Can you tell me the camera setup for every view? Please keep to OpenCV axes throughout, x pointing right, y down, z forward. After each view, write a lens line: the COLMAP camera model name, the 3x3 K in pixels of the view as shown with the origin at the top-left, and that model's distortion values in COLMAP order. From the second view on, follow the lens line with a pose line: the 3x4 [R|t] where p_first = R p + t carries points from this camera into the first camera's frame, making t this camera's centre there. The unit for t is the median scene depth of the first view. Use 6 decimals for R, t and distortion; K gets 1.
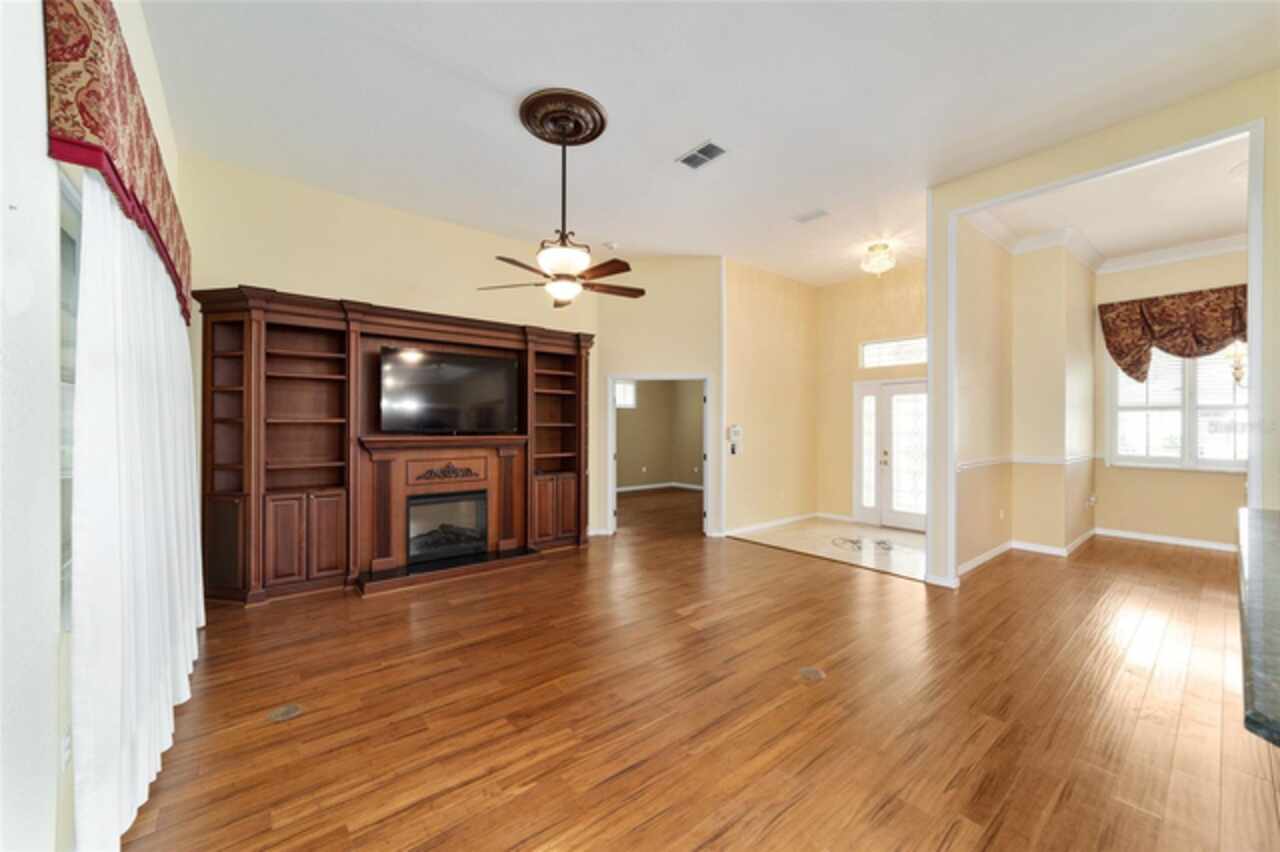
lens RADIAL K [[491.5, 0, 639.5], [0, 491.5, 424.9], [0, 0, 1]] dist [-0.014864, 0.008148]
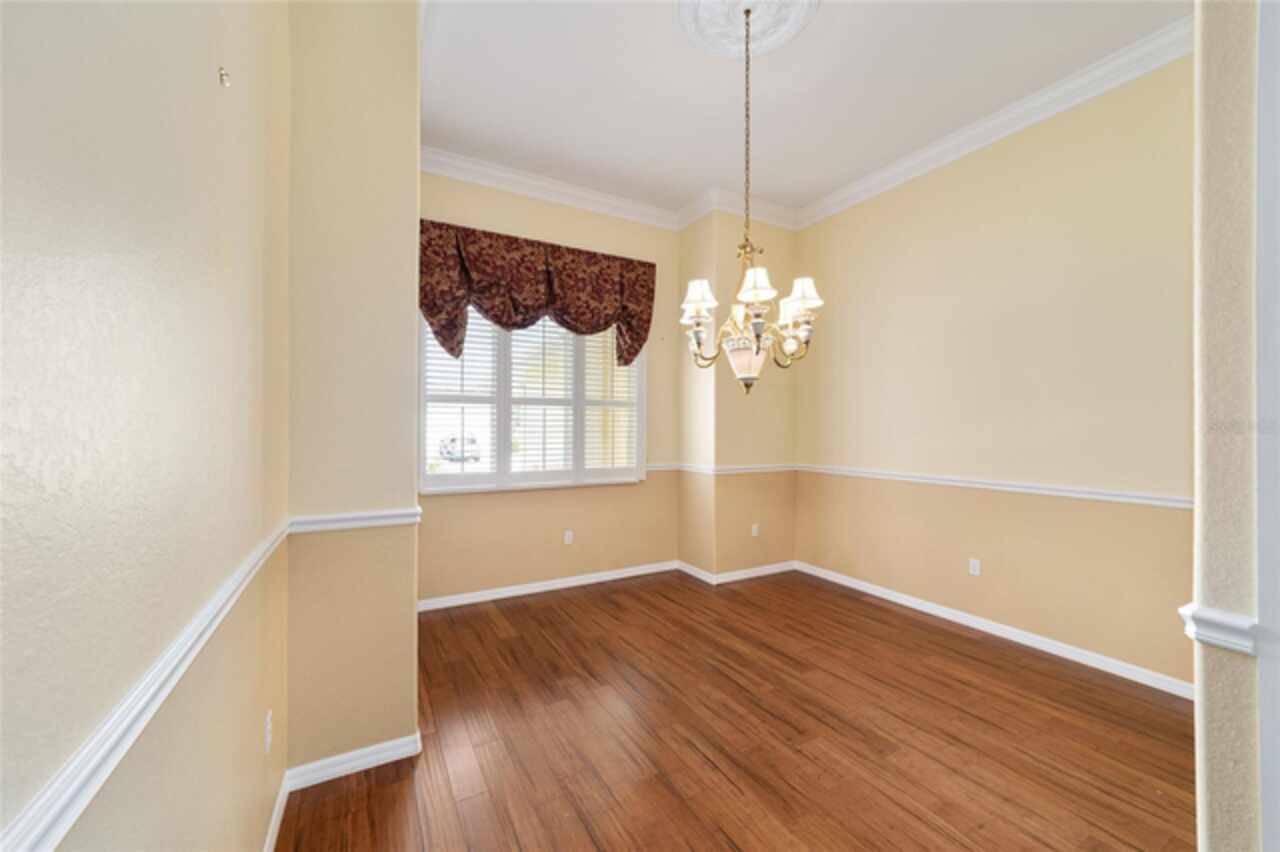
lens RADIAL K [[491.5, 0, 641.1], [0, 491.5, 426.9], [0, 0, 1]] dist [-0.014864, 0.008148]
pose [[0.167930, -0.002723, 0.985795, 0.475865], [-0.000953, 0.999995, 0.002925, 0.002176], [-0.985798, -0.001431, 0.167927, 0.712138]]
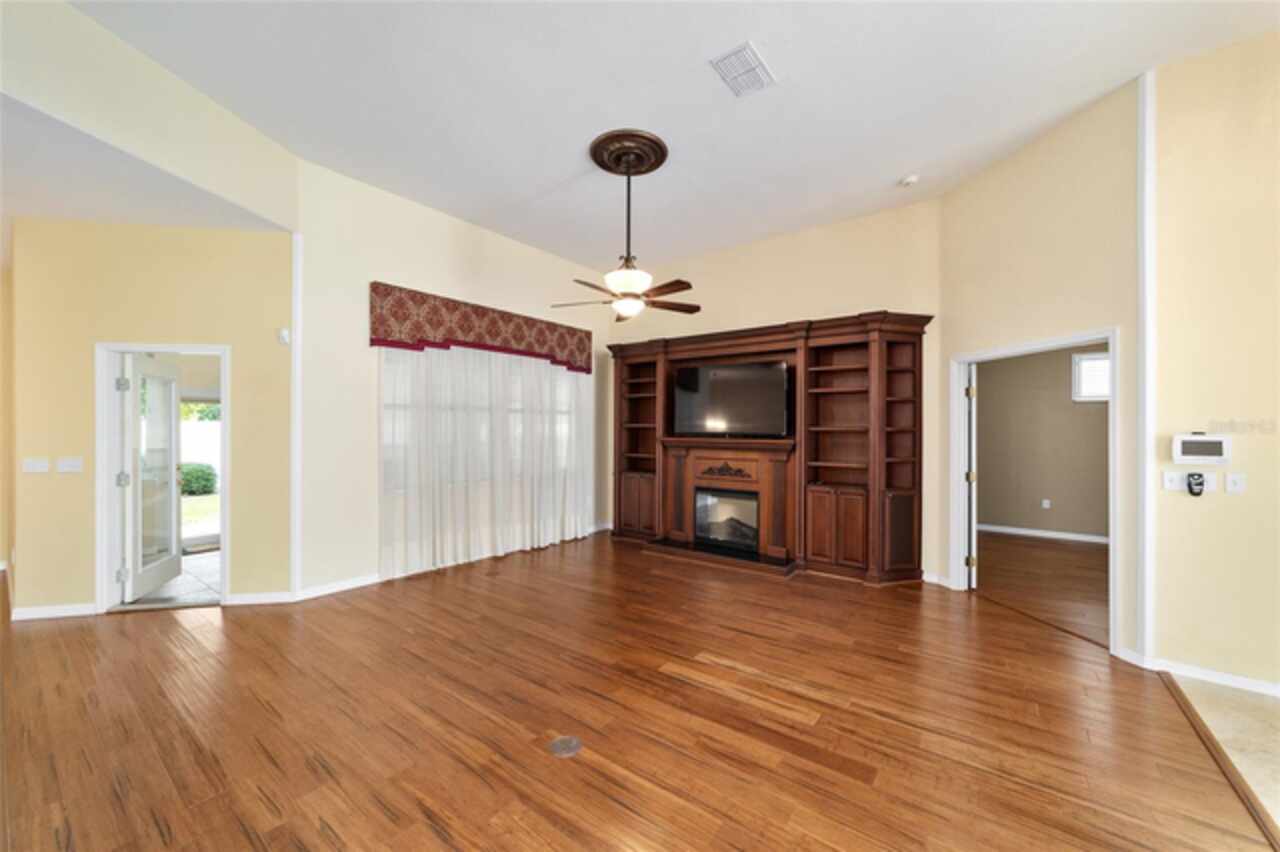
lens RADIAL K [[491.5, 0, 634.3], [0, 491.5, 425.5], [0, 0, 1]] dist [-0.014864, 0.008148]
pose [[0.233209, -0.005195, -0.972413, 0.559456], [-0.003565, 0.999974, -0.006197, 0.000610], [0.972420, 0.004912, 0.233185, 0.453735]]
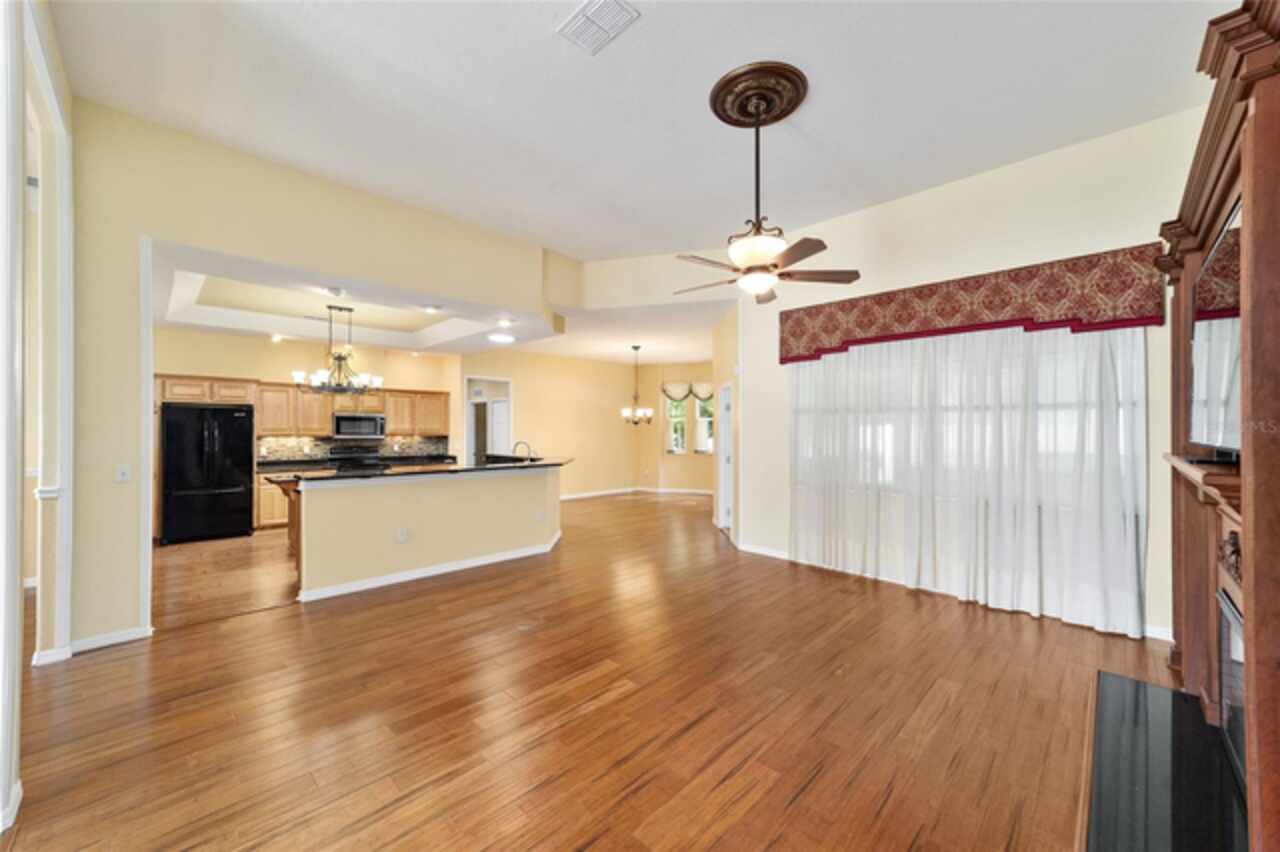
lens RADIAL K [[491.5, 0, 637.4], [0, 491.5, 427.6], [0, 0, 1]] dist [-0.014864, 0.008148]
pose [[-0.994730, -0.003253, -0.102473, 0.096643], [-0.002737, 0.999983, -0.005178, -0.000468], [0.102488, -0.004870, -0.994722, 1.132209]]
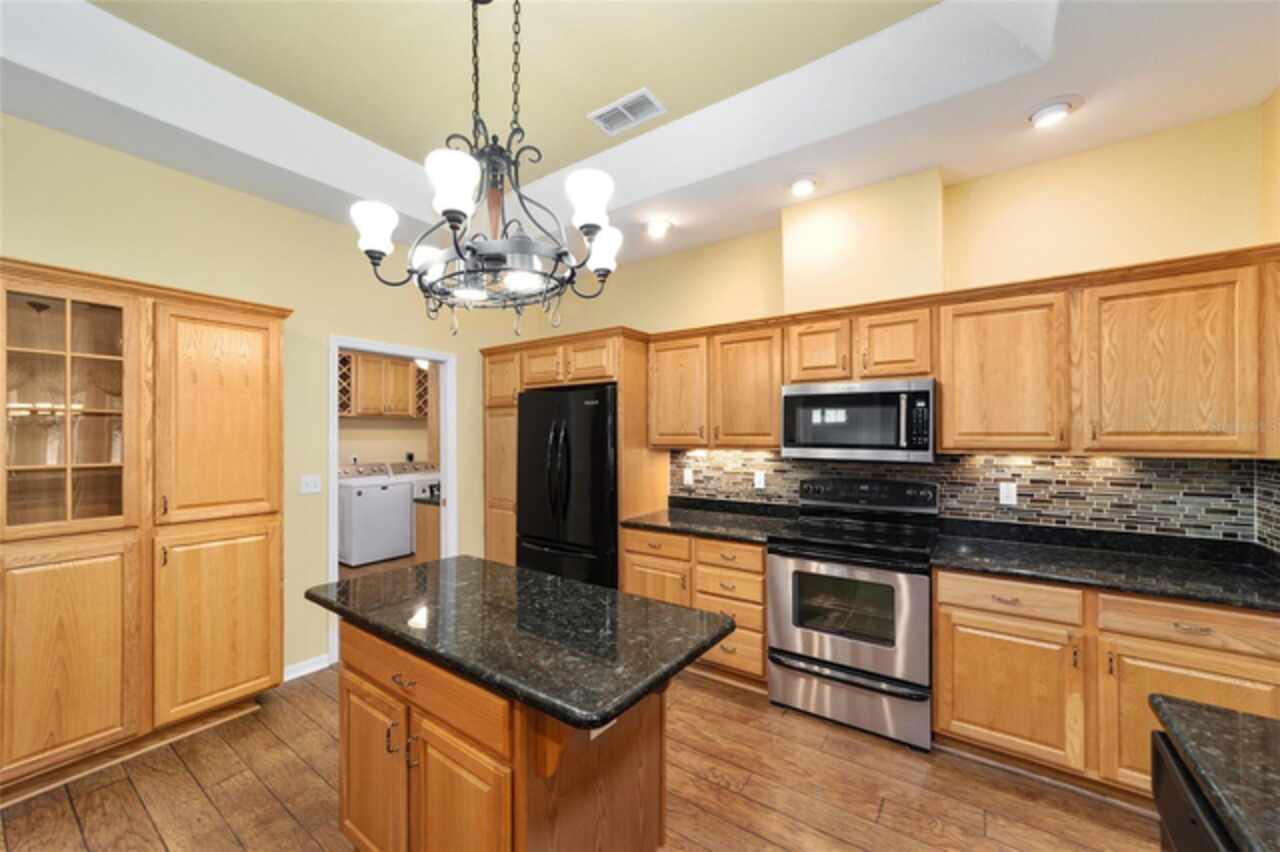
lens RADIAL K [[491.5, 0, 634.8], [0, 491.5, 434.3], [0, 0, 1]] dist [-0.014864, 0.008148]
pose [[-0.264350, -0.001041, 0.964426, 0.343859], [0.002231, 0.999996, 0.001691, 0.000694], [-0.964424, 0.002599, -0.264346, 0.004594]]
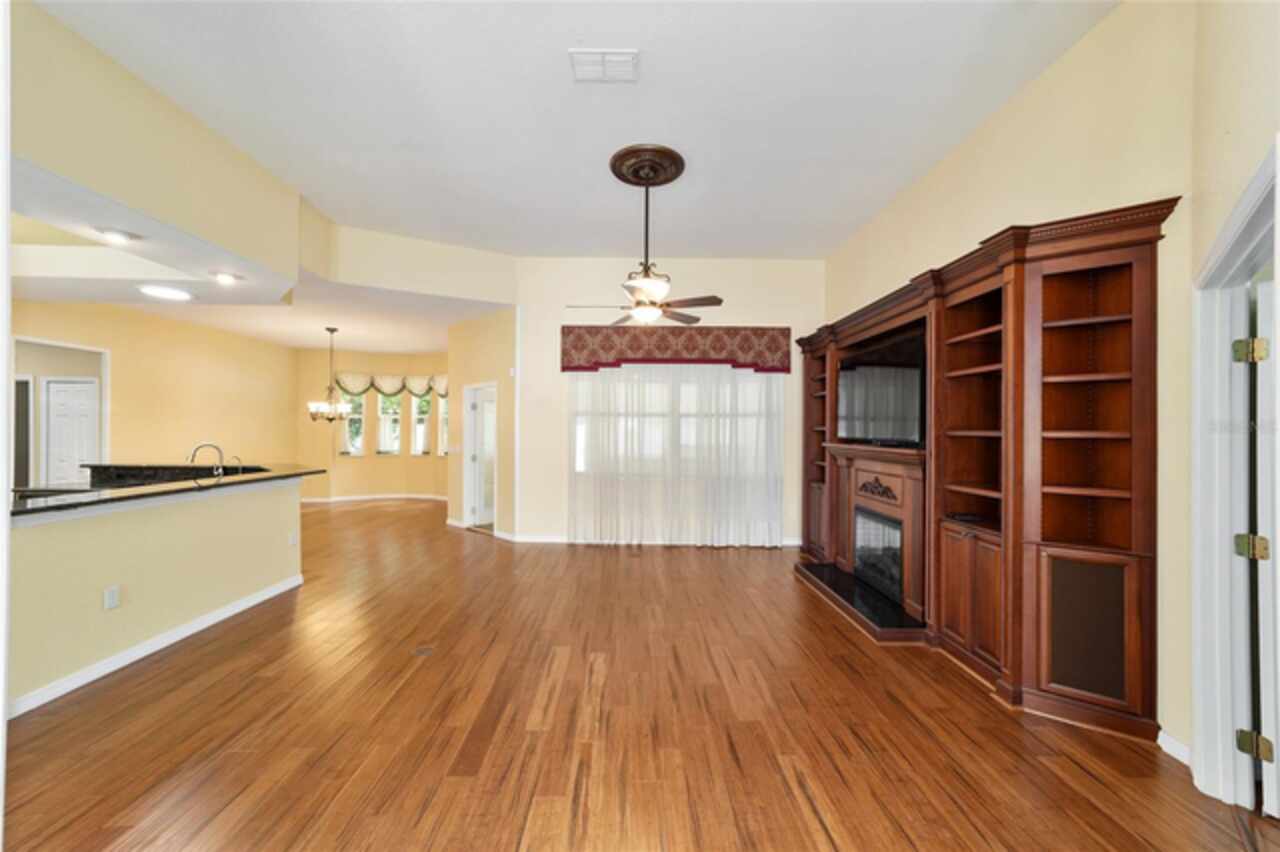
lens RADIAL K [[491.5, 0, 636.6], [0, 491.5, 425.6], [0, 0, 1]] dist [-0.014864, 0.008148]
pose [[-0.625079, -0.010554, -0.780490, 0.456665], [-0.006165, 0.999944, -0.008584, -0.001524], [0.780537, -0.000554, -0.625109, 1.025631]]
